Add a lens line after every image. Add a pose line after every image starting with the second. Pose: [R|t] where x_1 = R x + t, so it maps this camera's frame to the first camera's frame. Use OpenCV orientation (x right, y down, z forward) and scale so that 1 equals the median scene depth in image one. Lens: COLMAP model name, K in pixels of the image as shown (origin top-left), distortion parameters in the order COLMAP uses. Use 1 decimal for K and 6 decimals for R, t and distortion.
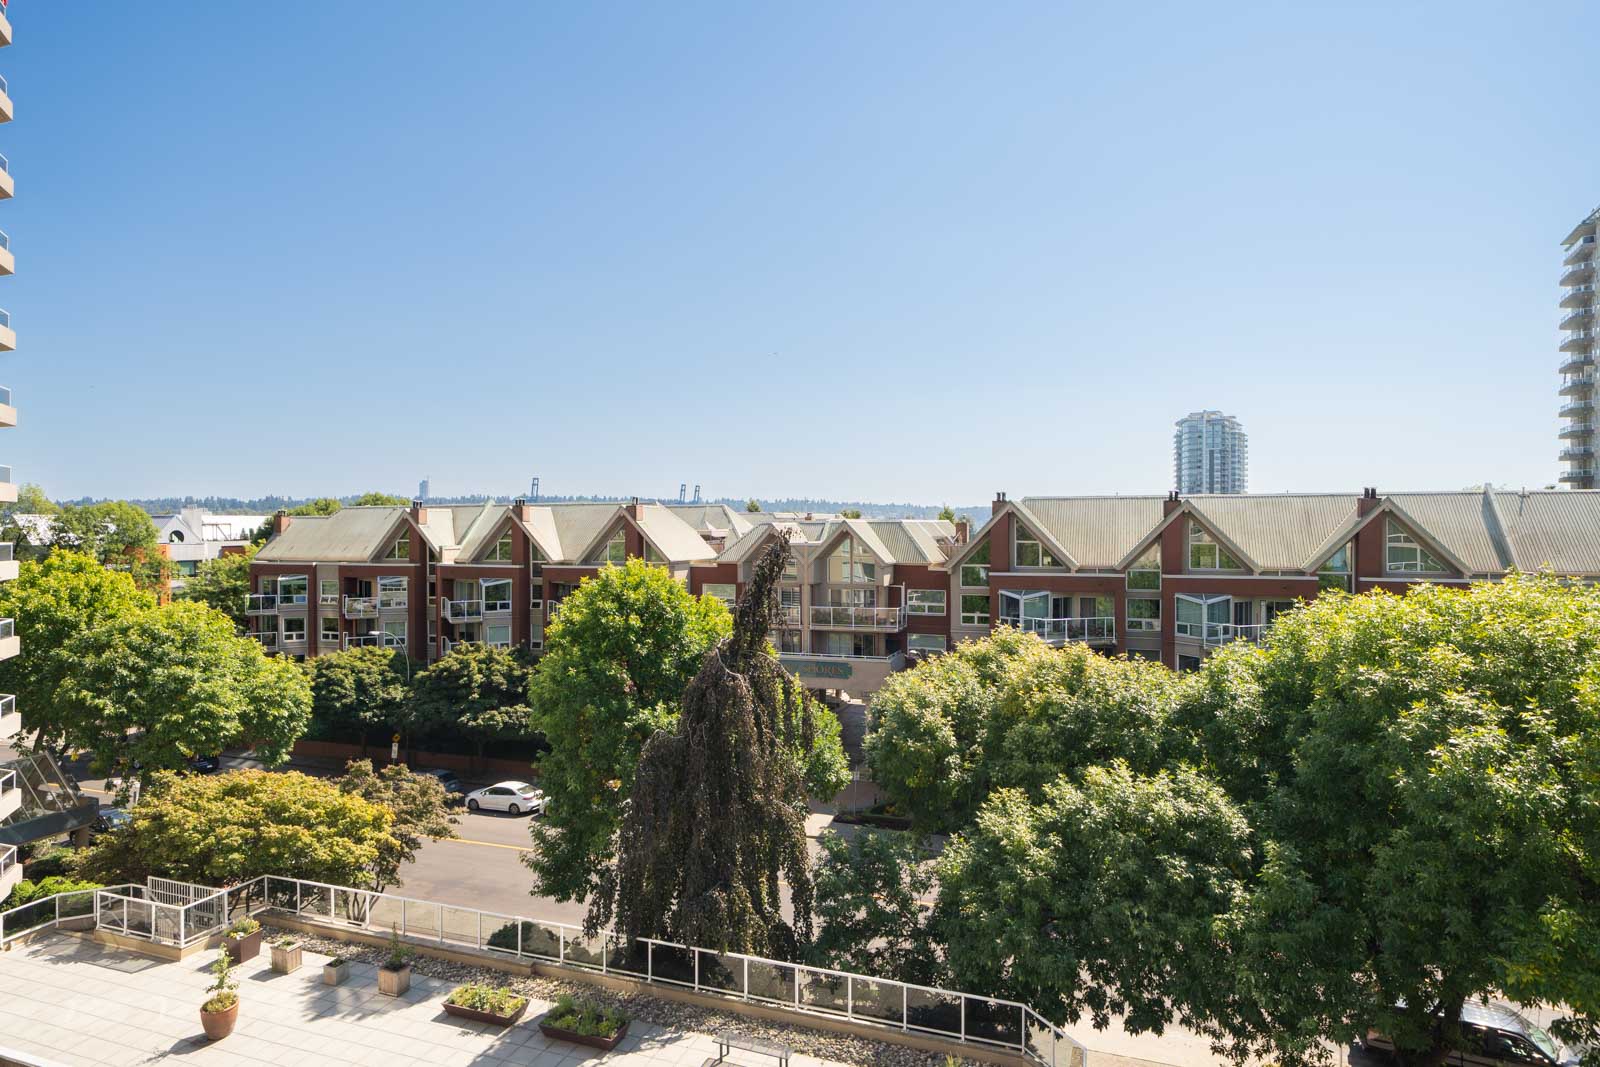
lens RADIAL K [[882.9, 0, 797.4], [0, 882.9, 532.1], [0, 0, 1]] dist [-0.000064, 0.003644]
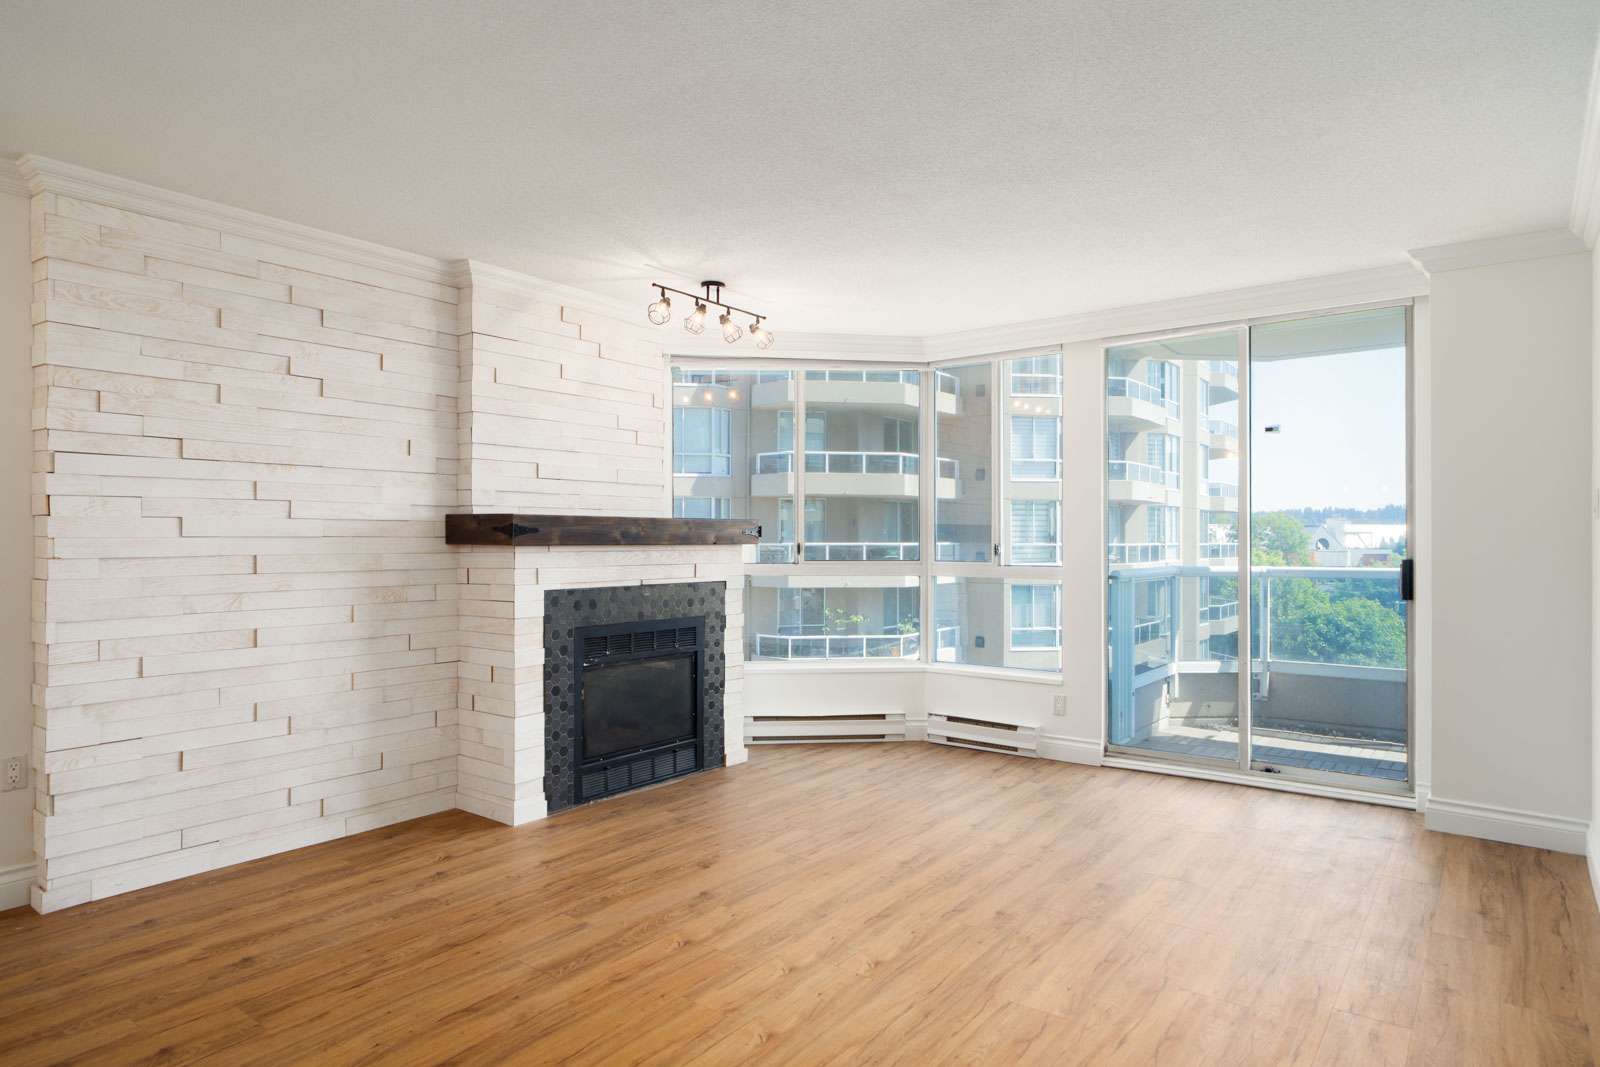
lens RADIAL K [[944.3, 0, 795.3], [0, 944.3, 533.4], [0, 0, 1]] dist [0.002551, 0.003202]
pose [[0.458510, 0.001099, -0.888689, 0.048532], [-0.010751, 0.999933, -0.004311, 0.008337], [0.888624, 0.011531, 0.458491, -0.198023]]
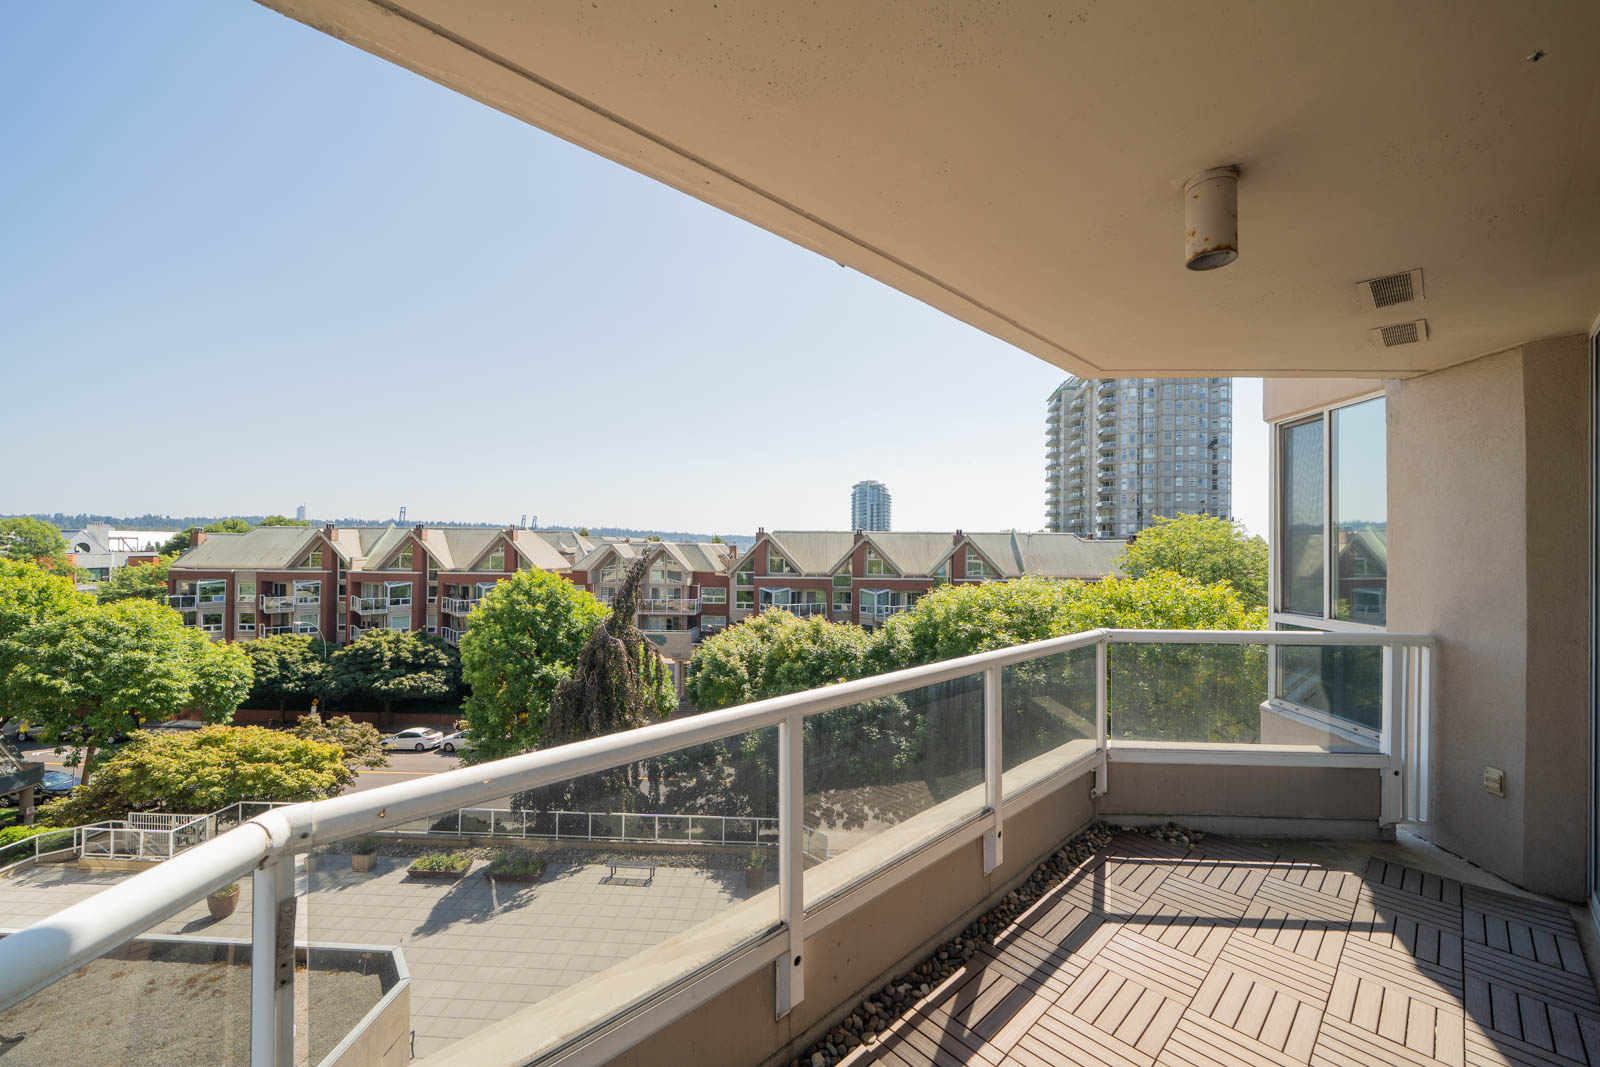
lens RADIAL K [[590.5, 0, 781.5], [0, 590.5, 545.5], [0, 0, 1]] dist [-0.001751, -0.000405]
pose [[0.957812, 0.014082, 0.287051, -0.057042], [-0.011281, 0.999871, -0.011409, 0.000706], [-0.287175, 0.007689, 0.957847, -0.066736]]
